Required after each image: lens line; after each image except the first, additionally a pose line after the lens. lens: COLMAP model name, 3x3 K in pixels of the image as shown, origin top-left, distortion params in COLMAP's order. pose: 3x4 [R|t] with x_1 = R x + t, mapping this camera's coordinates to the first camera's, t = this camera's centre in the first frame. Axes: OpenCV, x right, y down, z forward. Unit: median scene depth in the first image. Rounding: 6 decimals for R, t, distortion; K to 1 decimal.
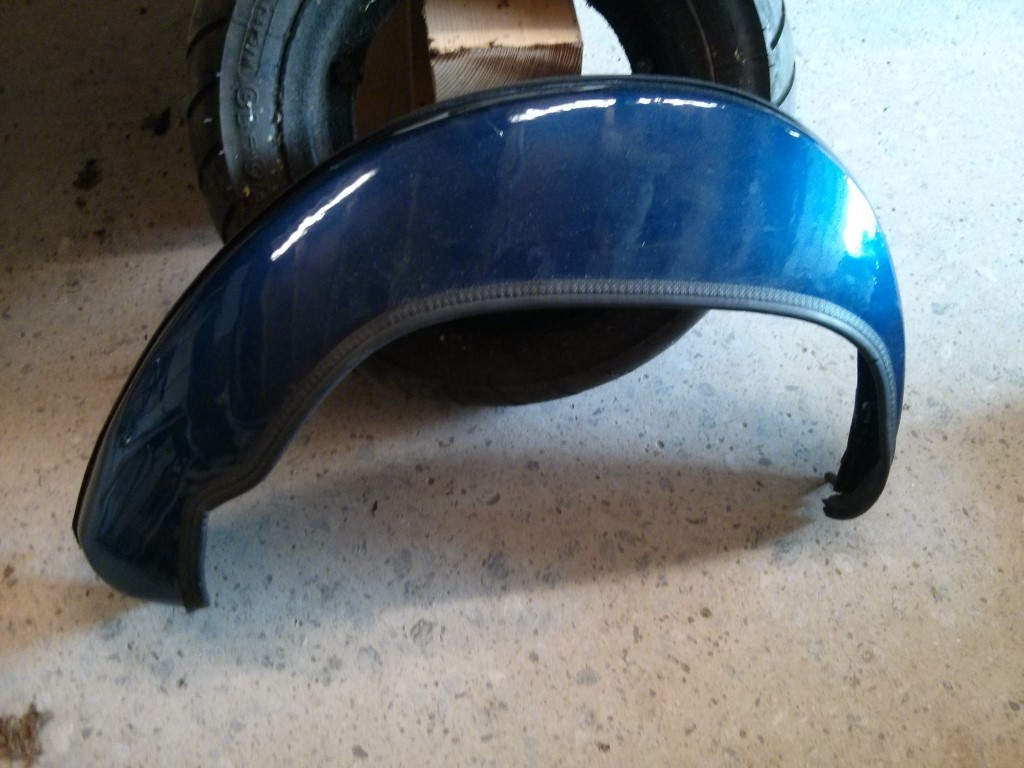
lens RADIAL K [[884.0, 0, 507.5], [0, 884.0, 404.7], [0, 0, 1]] dist [0.045344, -0.193645]
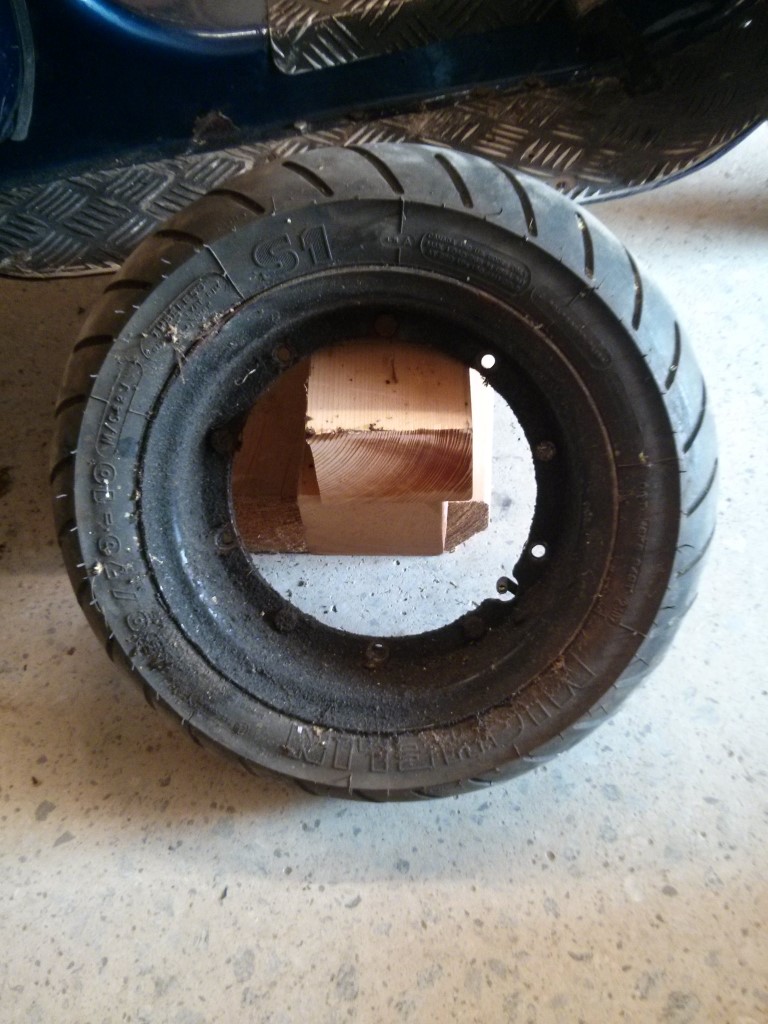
lens RADIAL K [[884.0, 0, 419.2], [0, 884.0, 518.5], [0, 0, 1]] dist [0.045344, -0.193645]
pose [[0.989835, 0.073220, -0.121921, 0.131400], [-0.083206, 0.993402, -0.078926, -0.213780], [0.115337, 0.088269, 0.989397, 0.091793]]
